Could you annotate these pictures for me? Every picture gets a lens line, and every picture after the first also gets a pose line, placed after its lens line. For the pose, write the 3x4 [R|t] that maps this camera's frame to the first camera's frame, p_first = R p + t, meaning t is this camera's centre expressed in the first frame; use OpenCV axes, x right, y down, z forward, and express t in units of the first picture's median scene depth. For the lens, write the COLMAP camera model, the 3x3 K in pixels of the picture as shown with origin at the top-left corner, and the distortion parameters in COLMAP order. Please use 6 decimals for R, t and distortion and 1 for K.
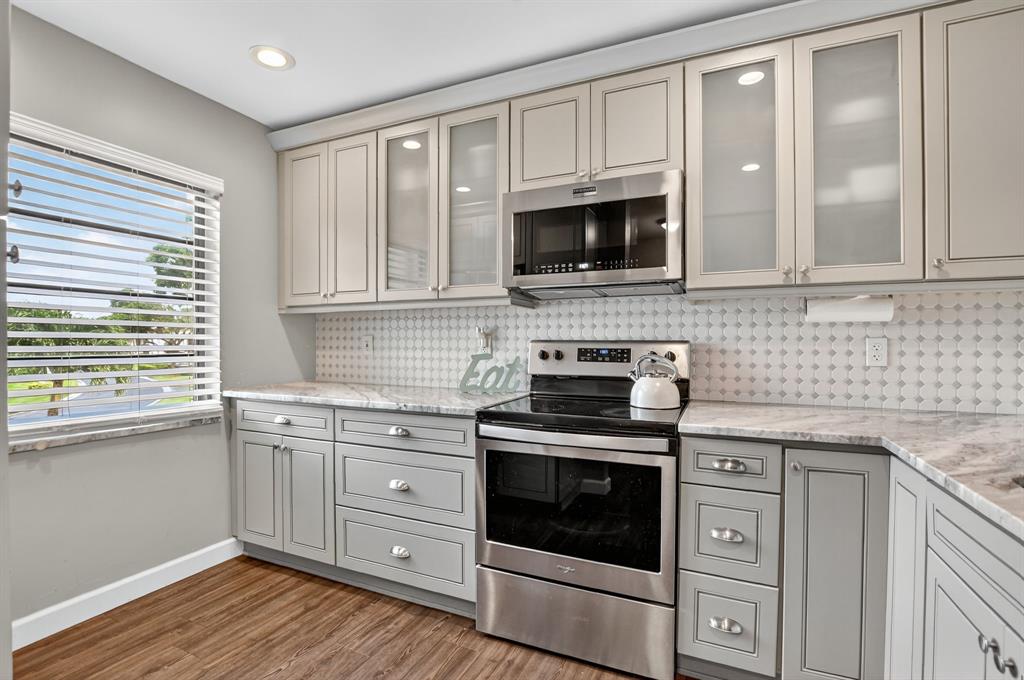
lens RADIAL K [[480.3, 0, 512.0], [0, 480.3, 340.0], [0, 0, 1]] dist [-0.026227, 0.000634]
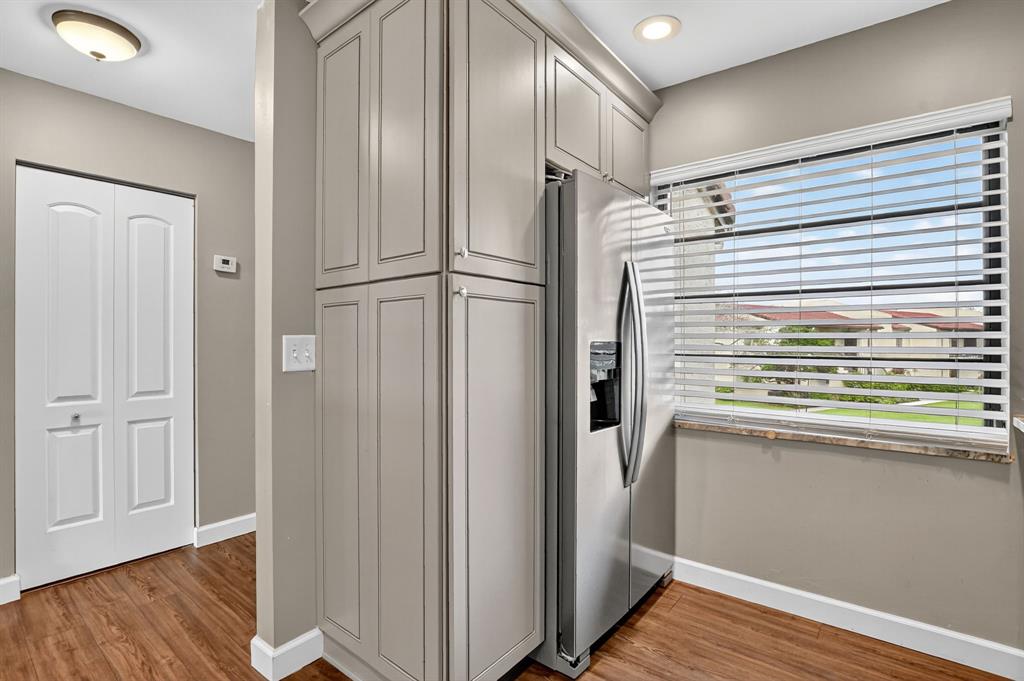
lens RADIAL K [[480.3, 0, 512.0], [0, 480.3, 340.5], [0, 0, 1]] dist [-0.026227, 0.000634]
pose [[-0.248013, -0.004866, -0.968744, 0.221238], [0.002652, 0.999980, -0.005702, 0.003863], [0.968753, -0.003984, -0.247995, 0.595527]]
